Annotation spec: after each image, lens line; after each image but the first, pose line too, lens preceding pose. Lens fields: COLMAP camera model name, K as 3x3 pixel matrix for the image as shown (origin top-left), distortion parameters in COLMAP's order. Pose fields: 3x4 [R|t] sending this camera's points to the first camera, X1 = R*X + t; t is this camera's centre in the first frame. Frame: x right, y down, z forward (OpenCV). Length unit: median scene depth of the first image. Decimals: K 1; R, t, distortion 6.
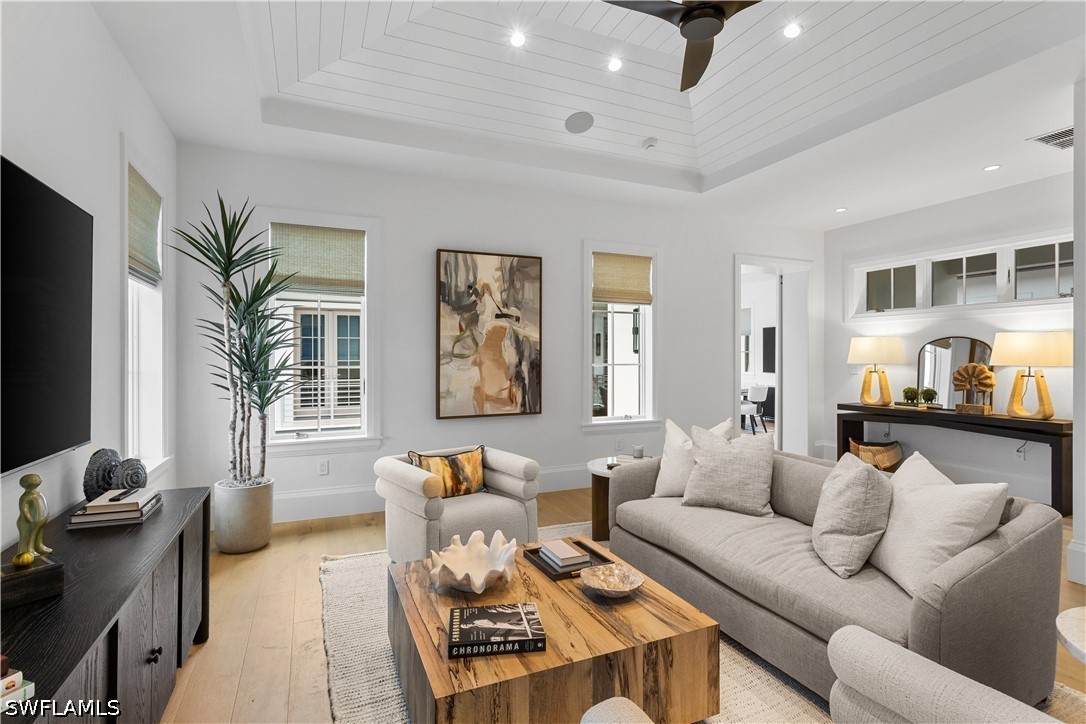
lens RADIAL K [[524.4, 0, 546.0], [0, 524.4, 356.1], [0, 0, 1]] dist [-0.001407, 0.003483]
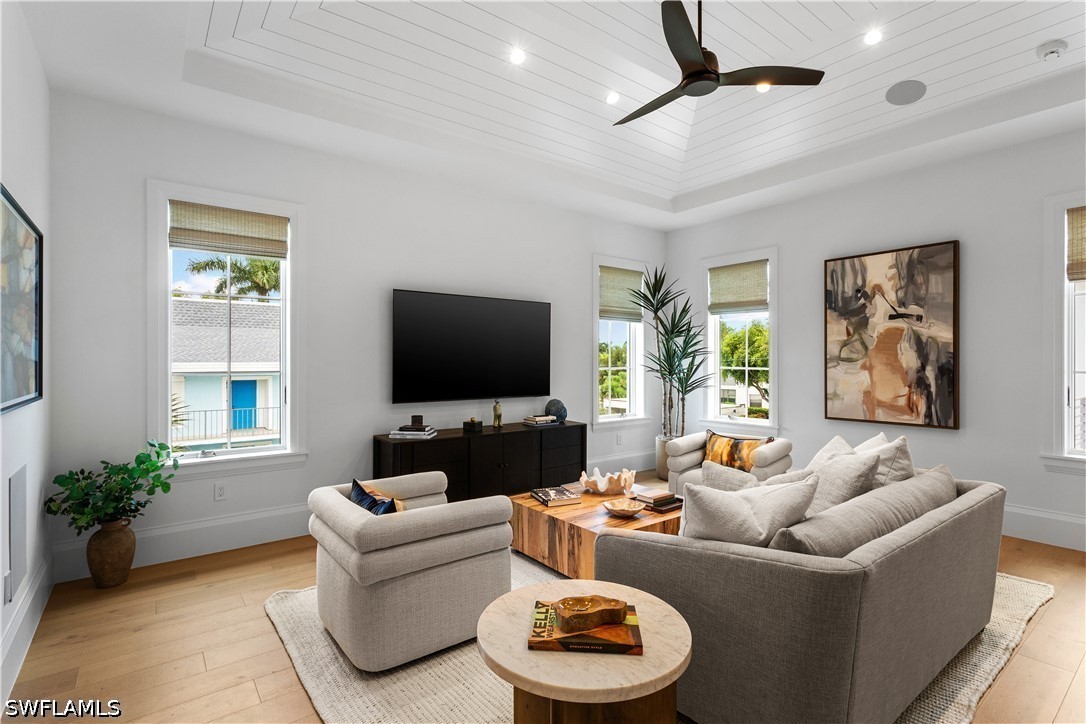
lens RADIAL K [[524.4, 0, 545.1], [0, 524.4, 363.3], [0, 0, 1]] dist [-0.001407, 0.003483]
pose [[0.240202, 0.003724, -0.970716, 0.674421], [-0.000756, 0.999993, 0.003649, 0.003158], [0.970723, -0.000143, 0.240203, 0.180136]]
